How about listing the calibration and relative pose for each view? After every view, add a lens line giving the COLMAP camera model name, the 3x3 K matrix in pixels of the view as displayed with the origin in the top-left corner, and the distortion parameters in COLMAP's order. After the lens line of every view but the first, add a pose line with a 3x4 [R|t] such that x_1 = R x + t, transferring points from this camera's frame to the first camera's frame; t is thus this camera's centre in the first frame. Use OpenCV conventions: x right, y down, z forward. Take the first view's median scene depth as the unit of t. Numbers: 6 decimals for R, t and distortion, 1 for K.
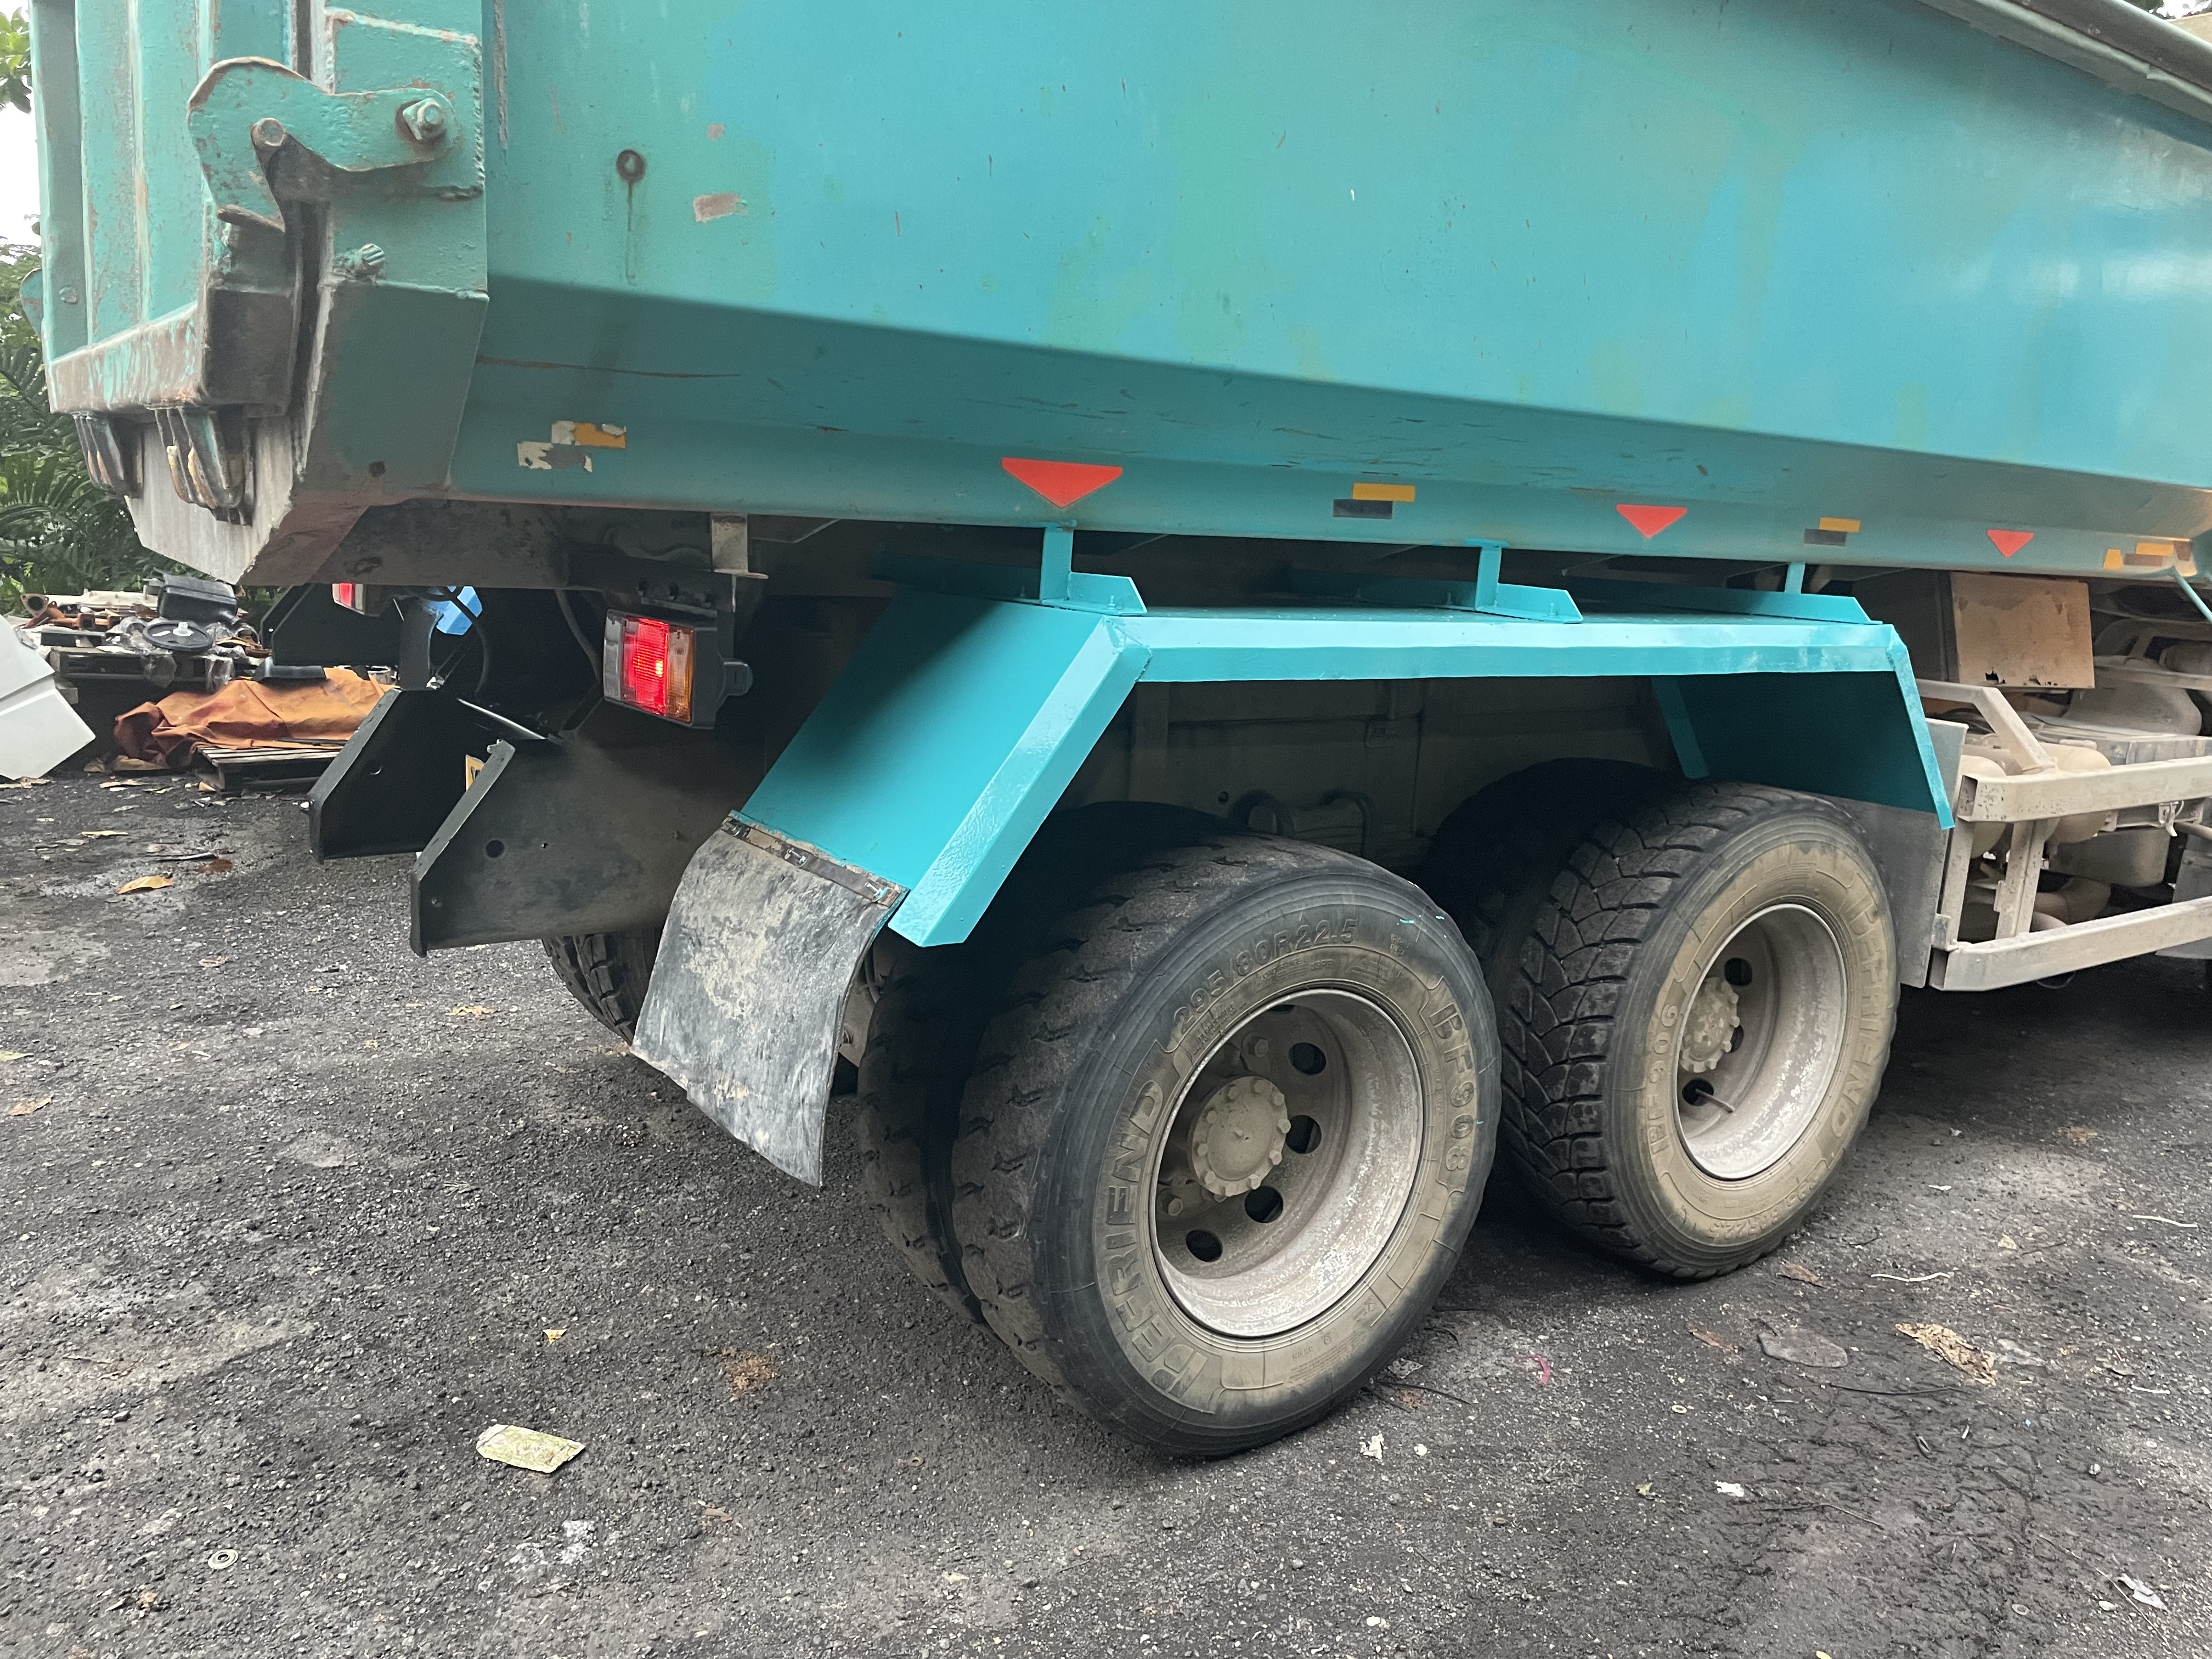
lens RADIAL K [[1638.9, 0, 1115.6], [0, 1638.9, 841.7], [0, 0, 1]] dist [0.083123, -0.109061]
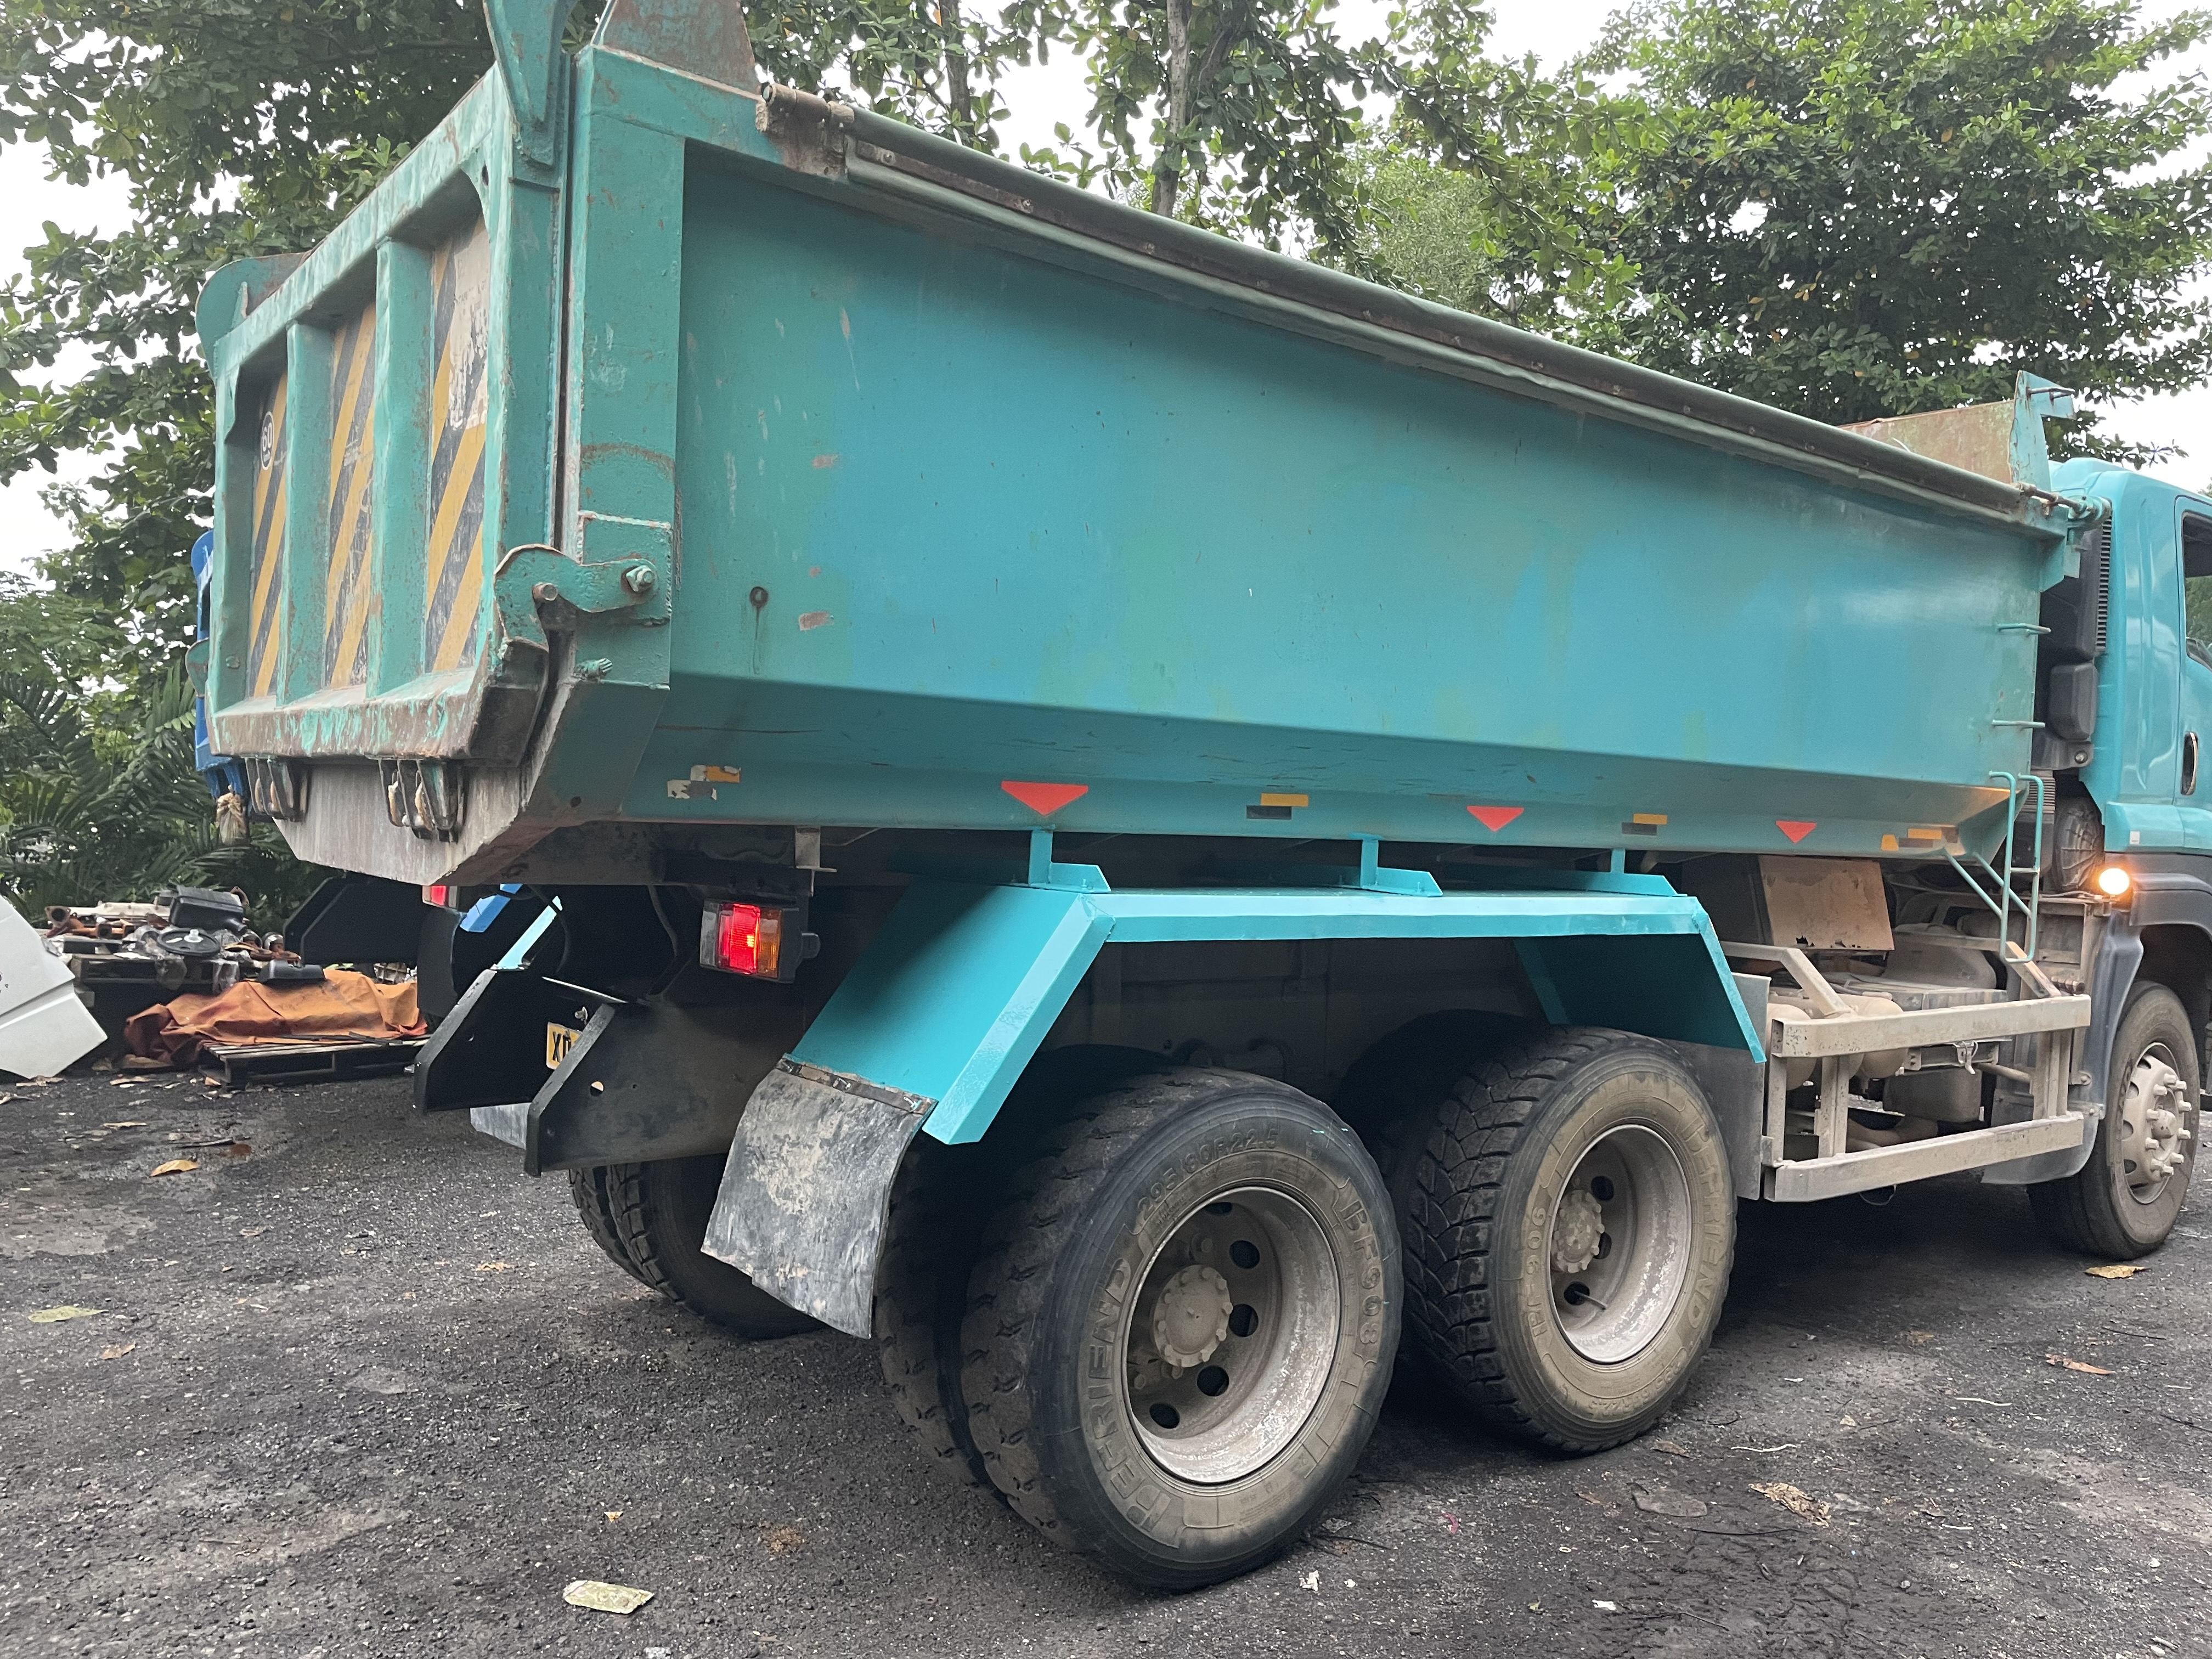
lens RADIAL K [[1638.9, 0, 1115.6], [0, 1638.9, 841.7], [0, 0, 1]] dist [0.083123, -0.109061]
pose [[0.998873, -0.016761, 0.044397, -0.027910], [0.024340, 0.984073, -0.176092, 0.043889], [-0.040738, 0.176974, 0.983372, -0.253107]]
